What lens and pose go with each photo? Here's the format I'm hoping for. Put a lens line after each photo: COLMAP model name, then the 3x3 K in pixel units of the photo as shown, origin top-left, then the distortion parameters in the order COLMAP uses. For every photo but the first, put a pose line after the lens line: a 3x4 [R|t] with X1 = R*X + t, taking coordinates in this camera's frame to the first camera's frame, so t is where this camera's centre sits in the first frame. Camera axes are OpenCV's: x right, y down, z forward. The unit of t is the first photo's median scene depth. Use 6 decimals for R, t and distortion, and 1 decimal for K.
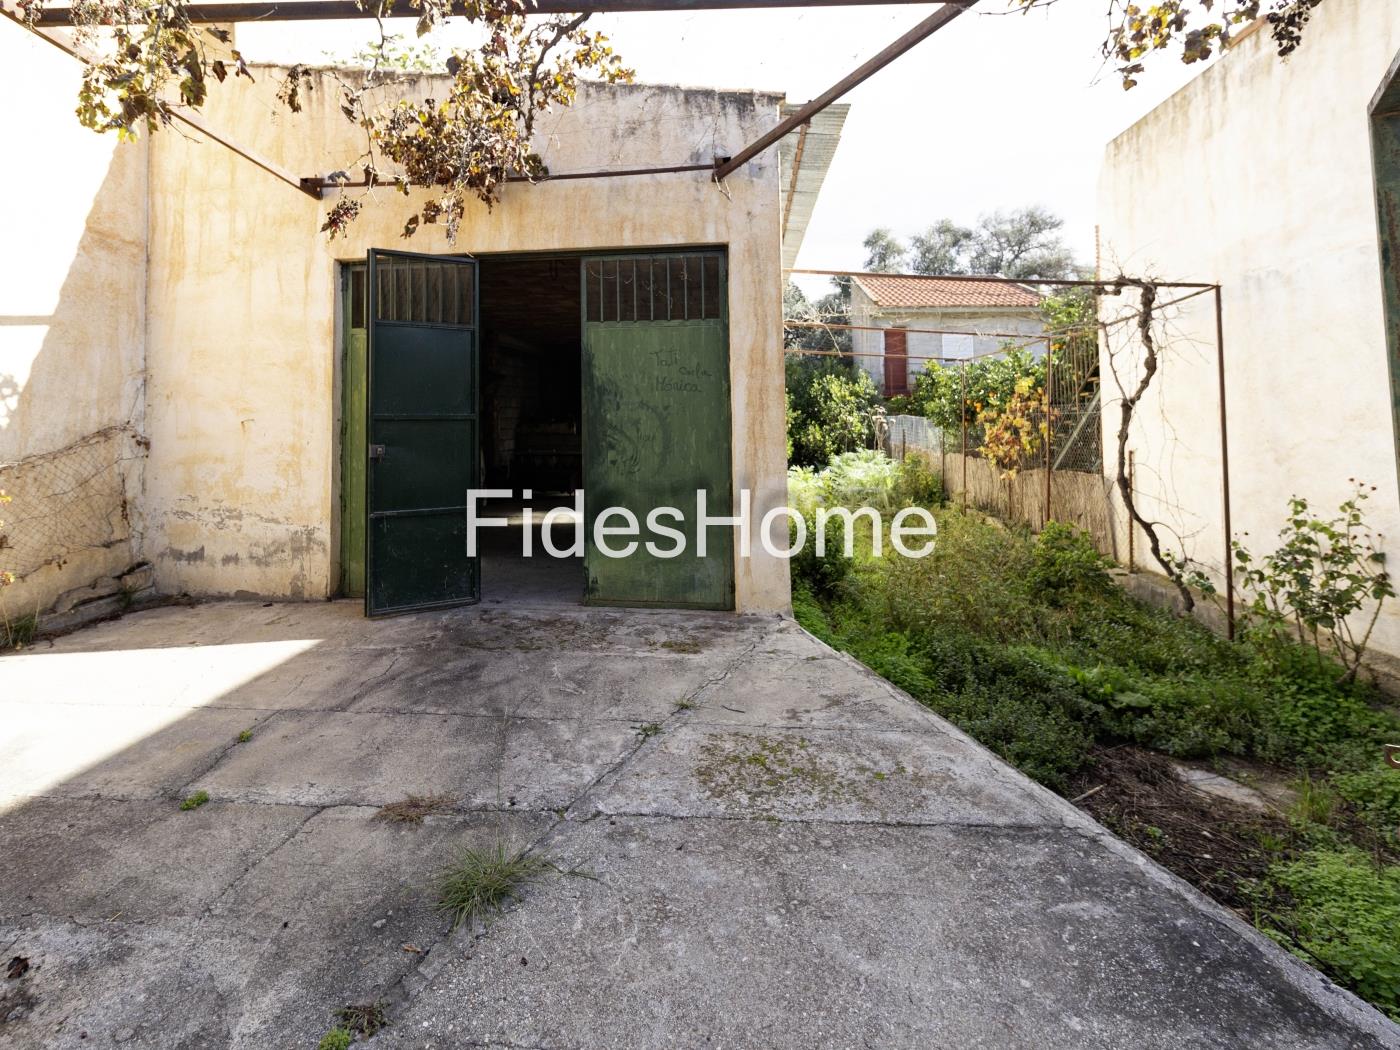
lens RADIAL K [[803.4, 0, 630.3], [0, 803.4, 390.0], [0, 0, 1]] dist [-0.017040, -0.002117]
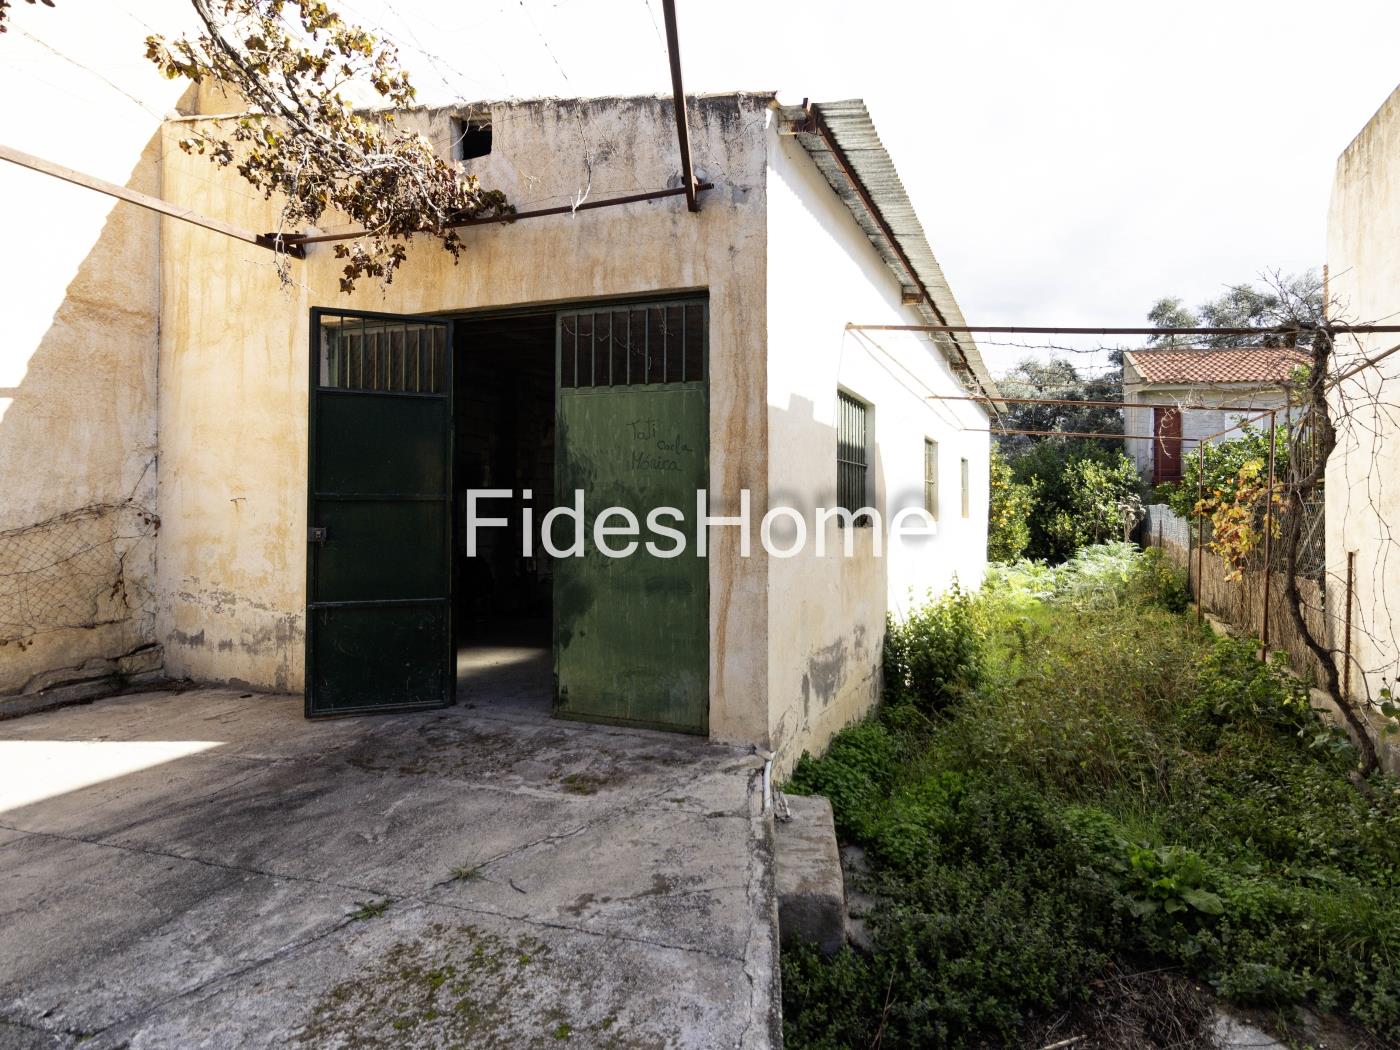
lens RADIAL K [[801.2, 0, 770.9], [0, 801.2, 500.7], [0, 0, 1]] dist [-0.011785, -0.001741]
pose [[0.983040, 0.012464, -0.182968, 0.320339], [-0.006480, 0.999425, 0.033268, 0.004982], [0.183278, -0.031518, 0.982556, 0.203295]]
